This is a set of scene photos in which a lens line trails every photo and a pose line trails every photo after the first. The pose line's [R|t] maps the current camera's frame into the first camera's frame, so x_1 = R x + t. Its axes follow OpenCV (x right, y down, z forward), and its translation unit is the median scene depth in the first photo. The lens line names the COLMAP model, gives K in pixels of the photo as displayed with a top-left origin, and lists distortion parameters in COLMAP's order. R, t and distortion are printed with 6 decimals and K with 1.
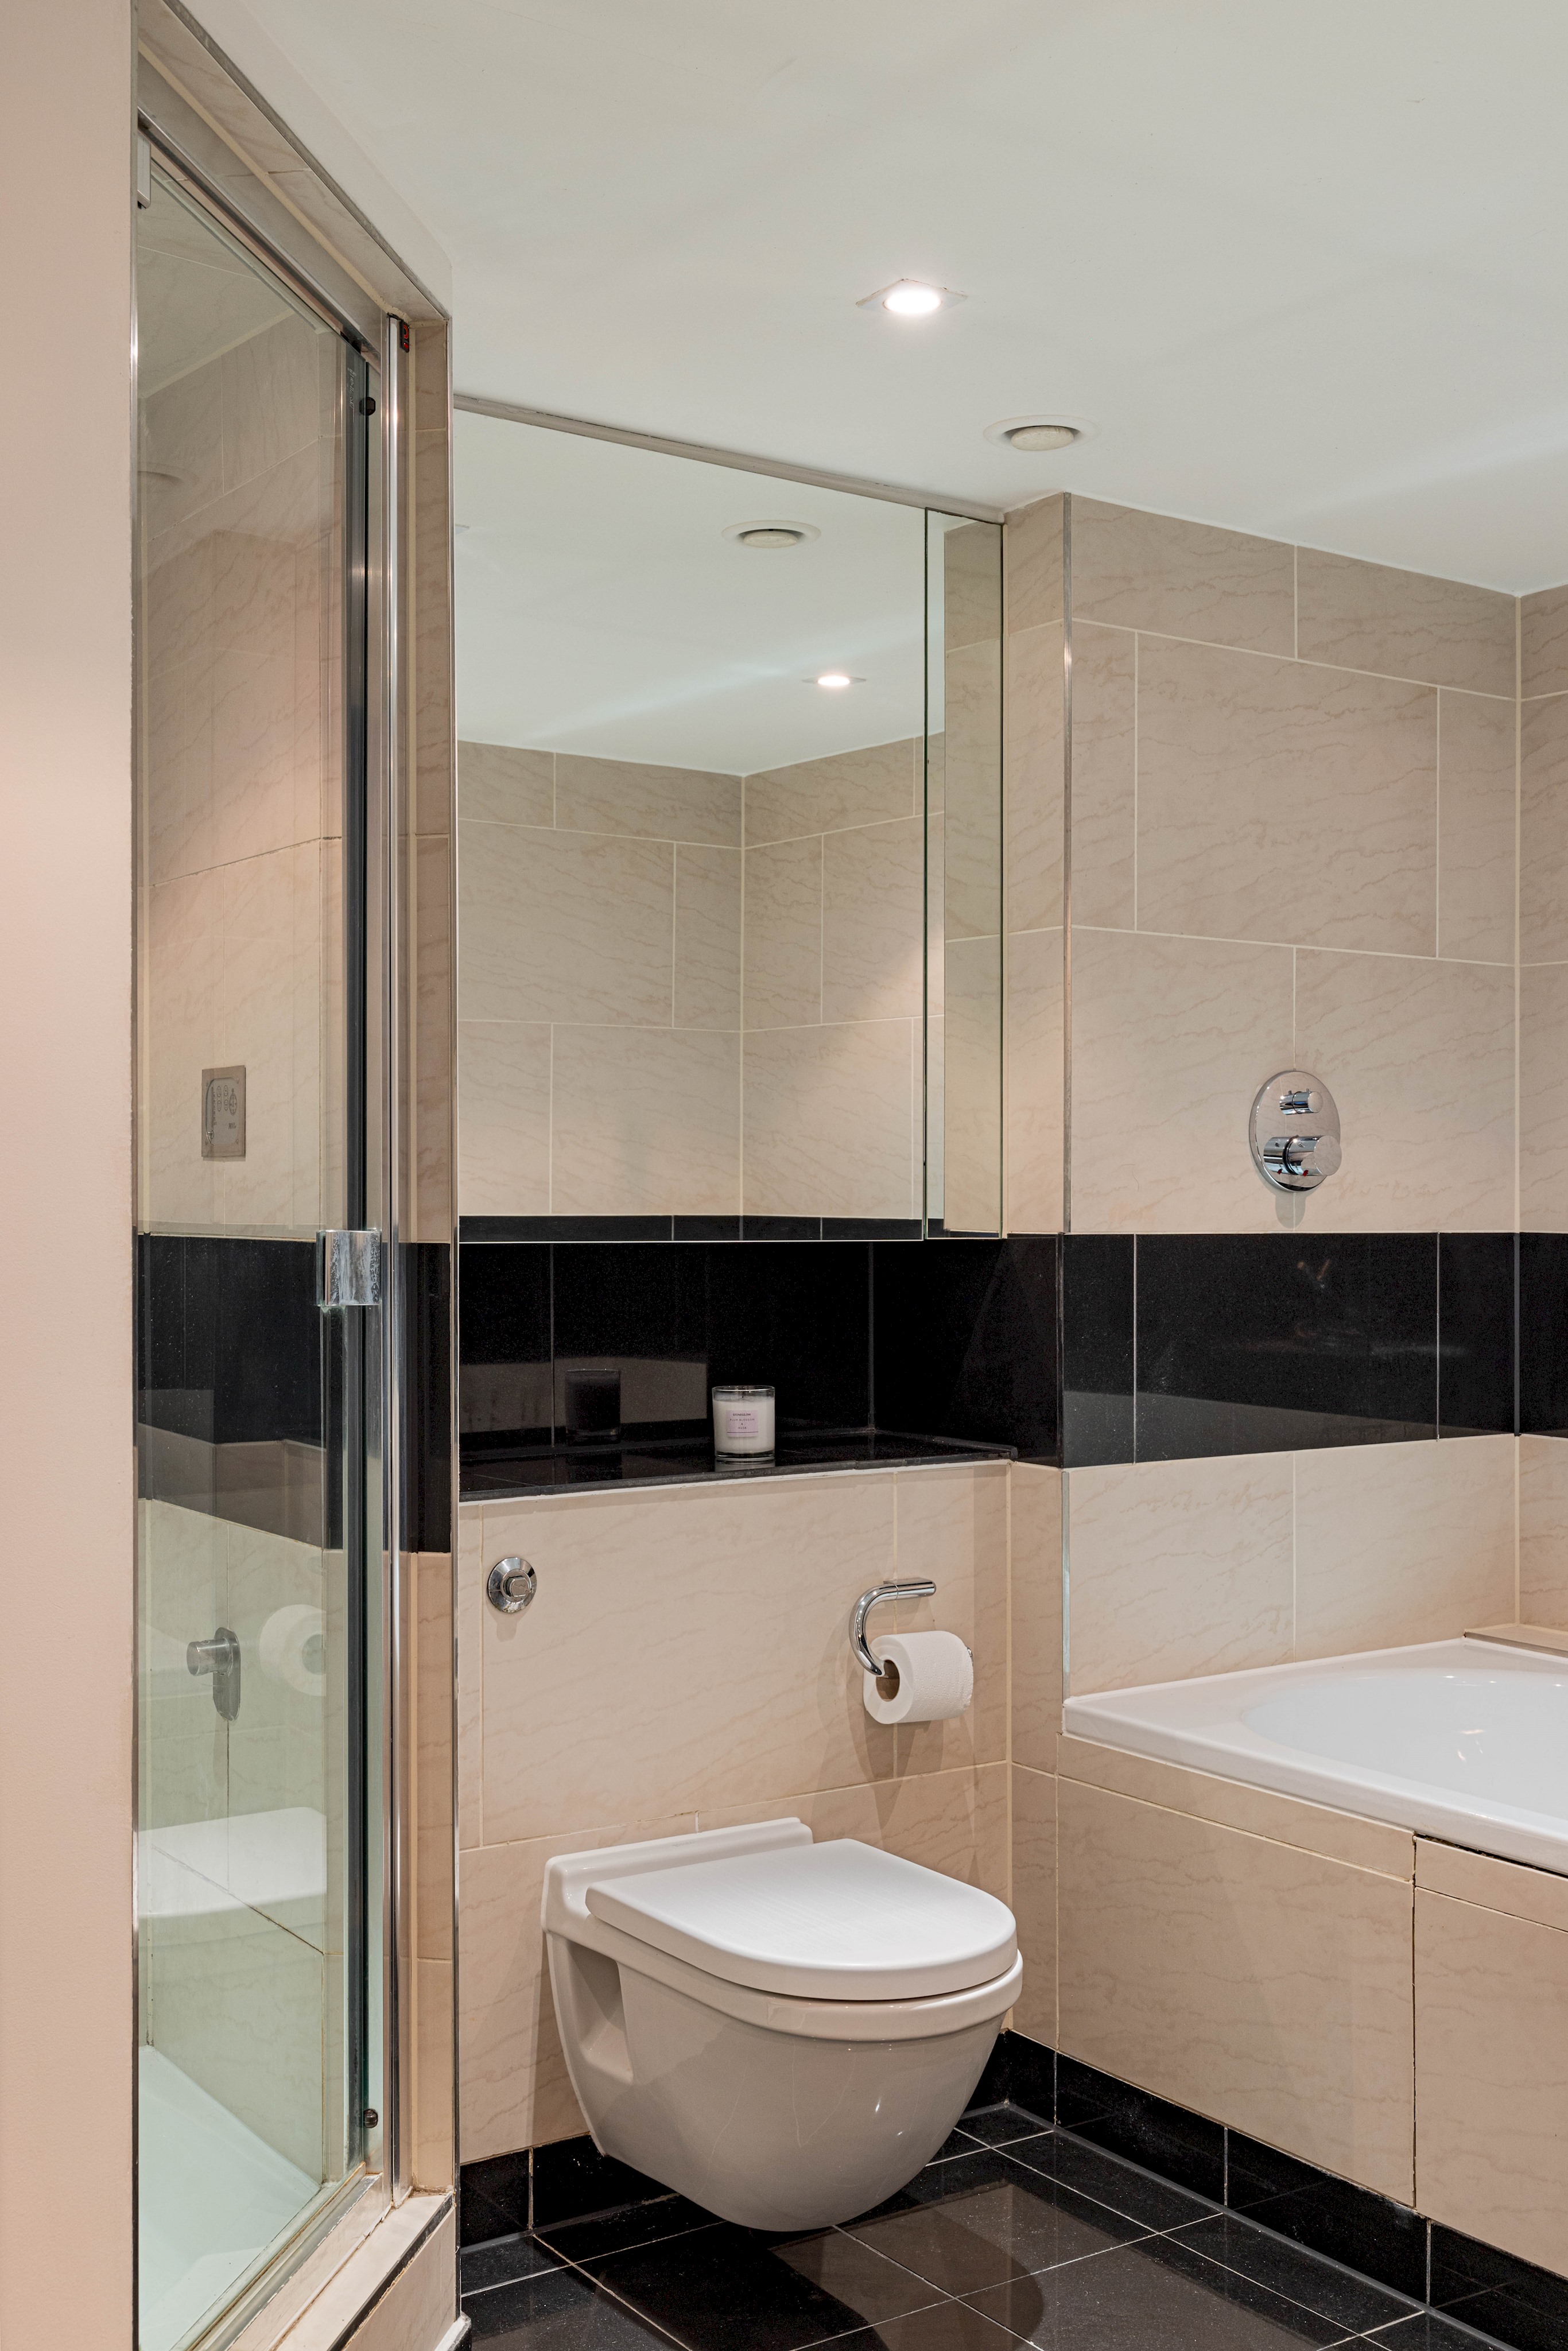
lens RADIAL K [[2392.3, 0, 784.0], [0, 2392.3, 1175.5], [0, 0, 1]] dist [0.006546, 0.003819]
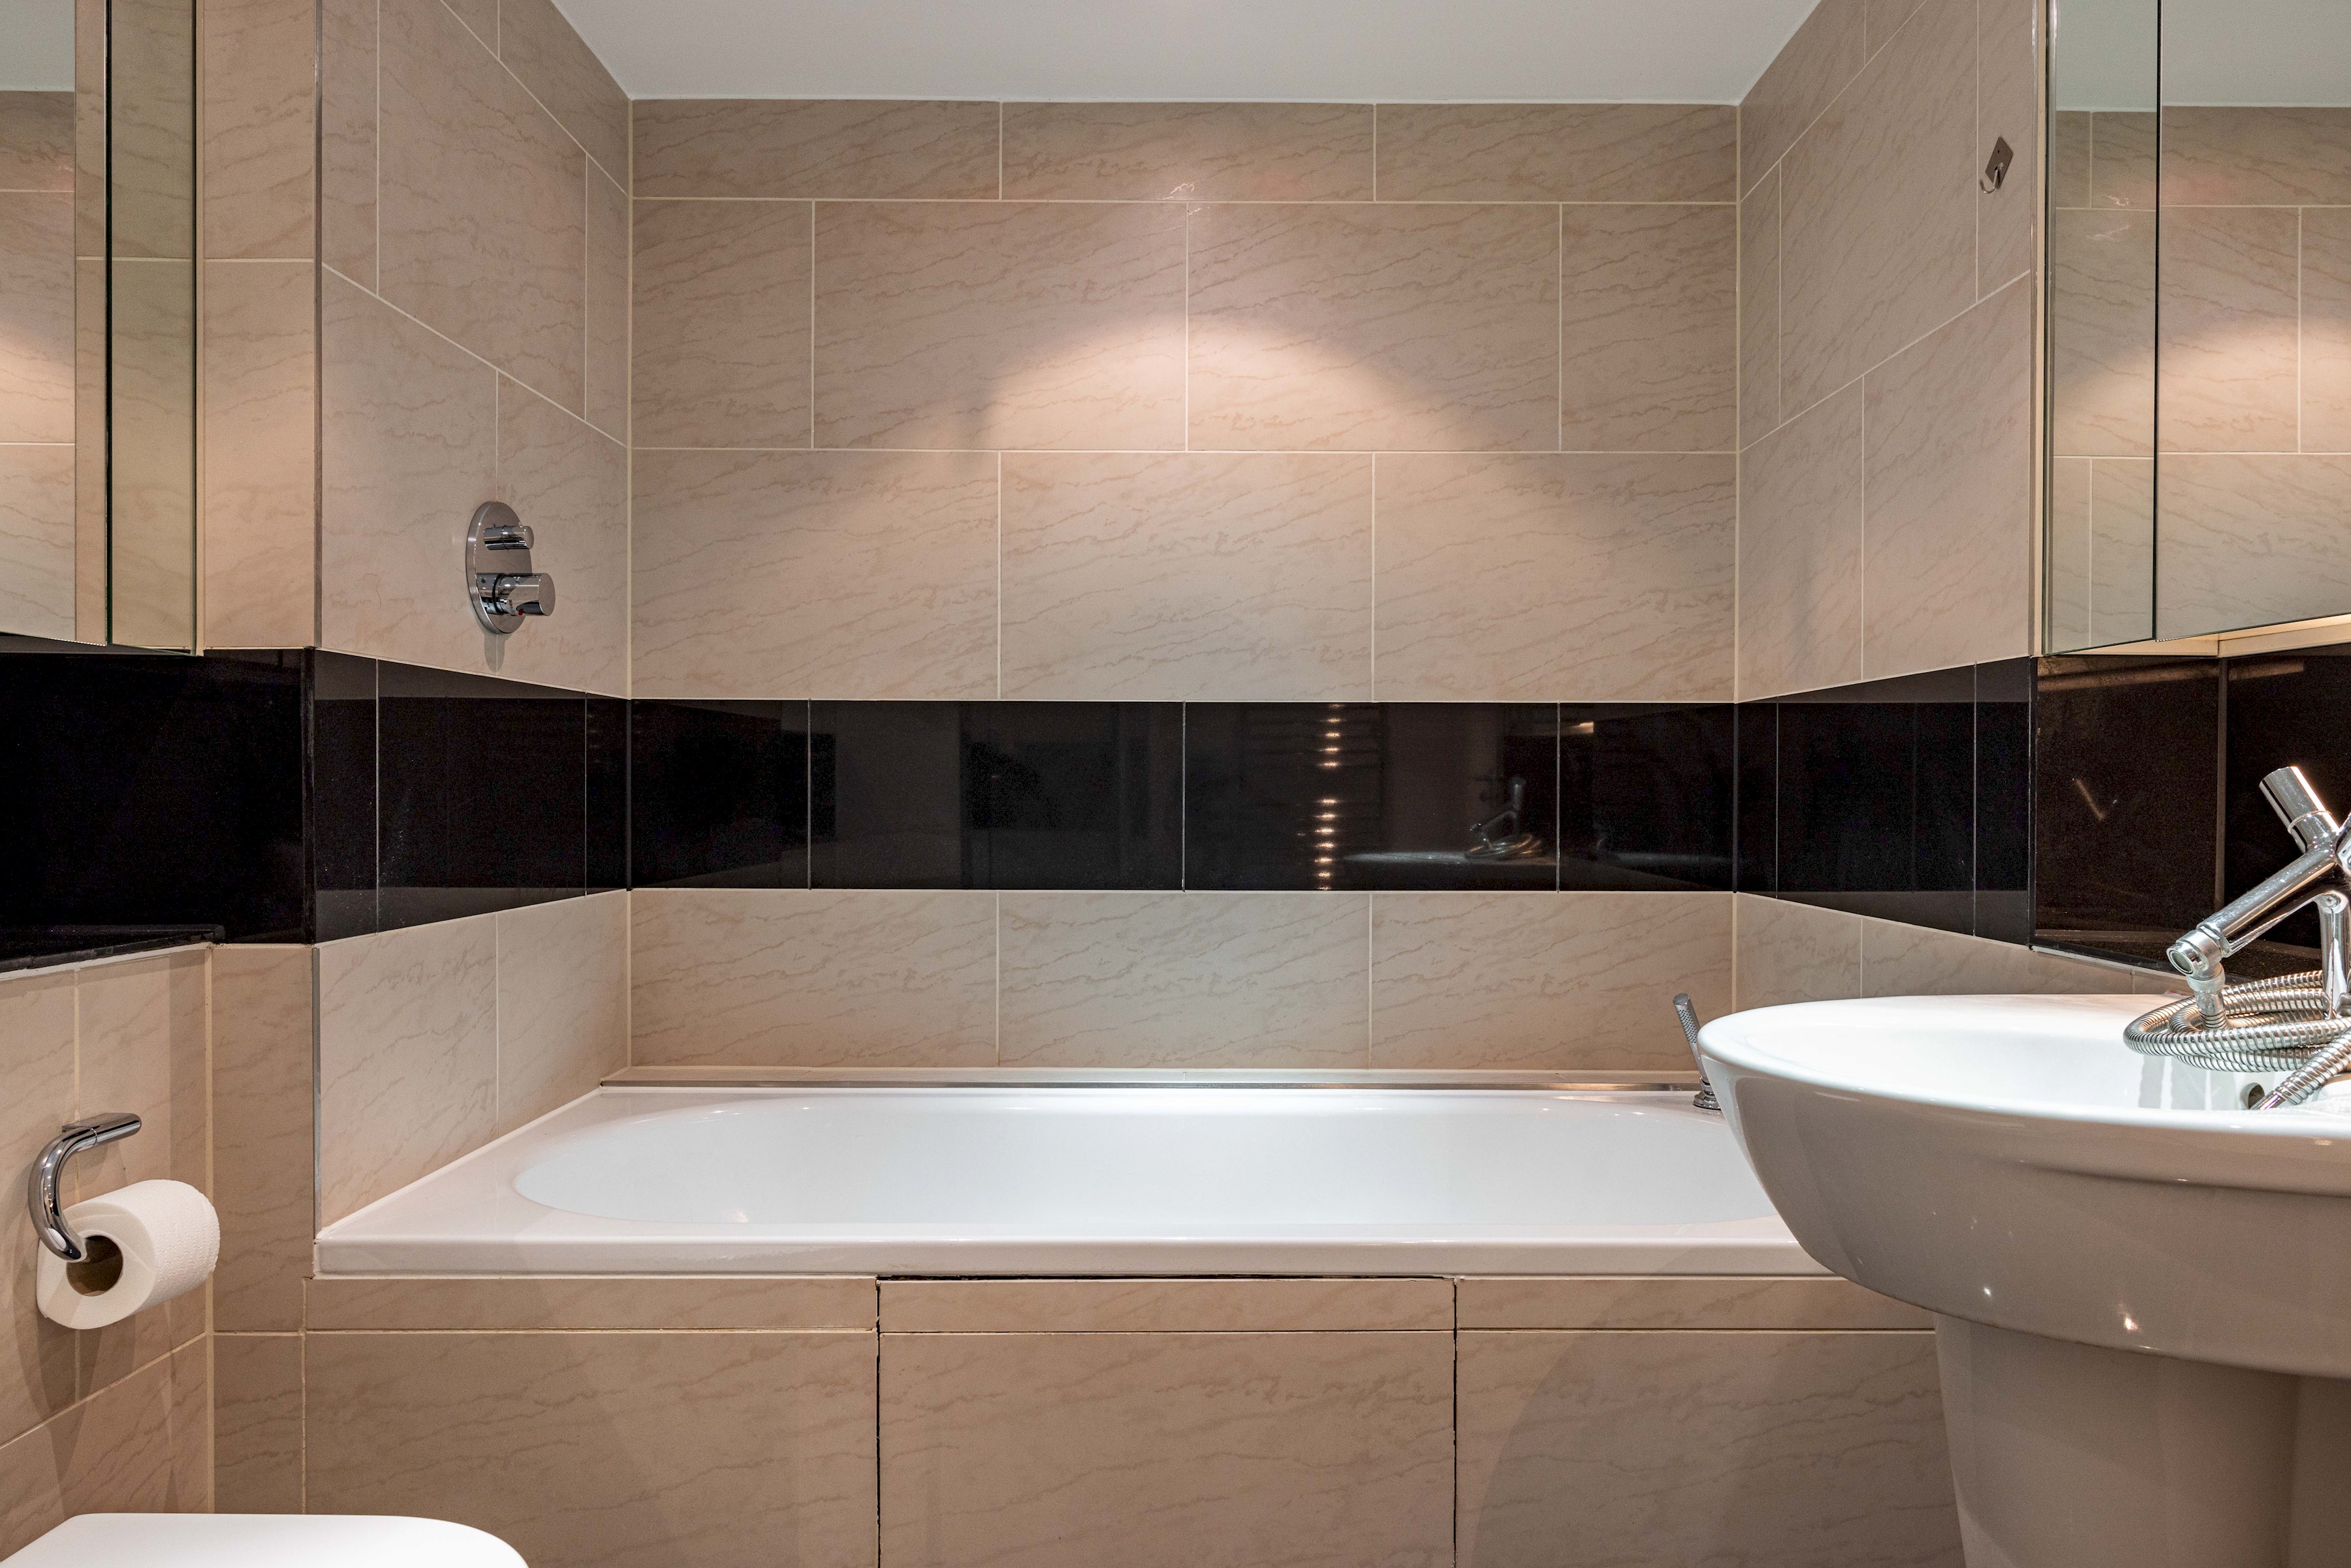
lens RADIAL K [[1568.6, 0, 1175.5], [0, 1568.6, 784.0], [0, 0, 1]] dist [0.001144, 0.003067]
pose [[0.571683, -0.003986, 0.820465, -0.145395], [-0.003497, 0.999967, 0.007294, 0.063836], [-0.820467, -0.007039, 0.571651, 0.462663]]
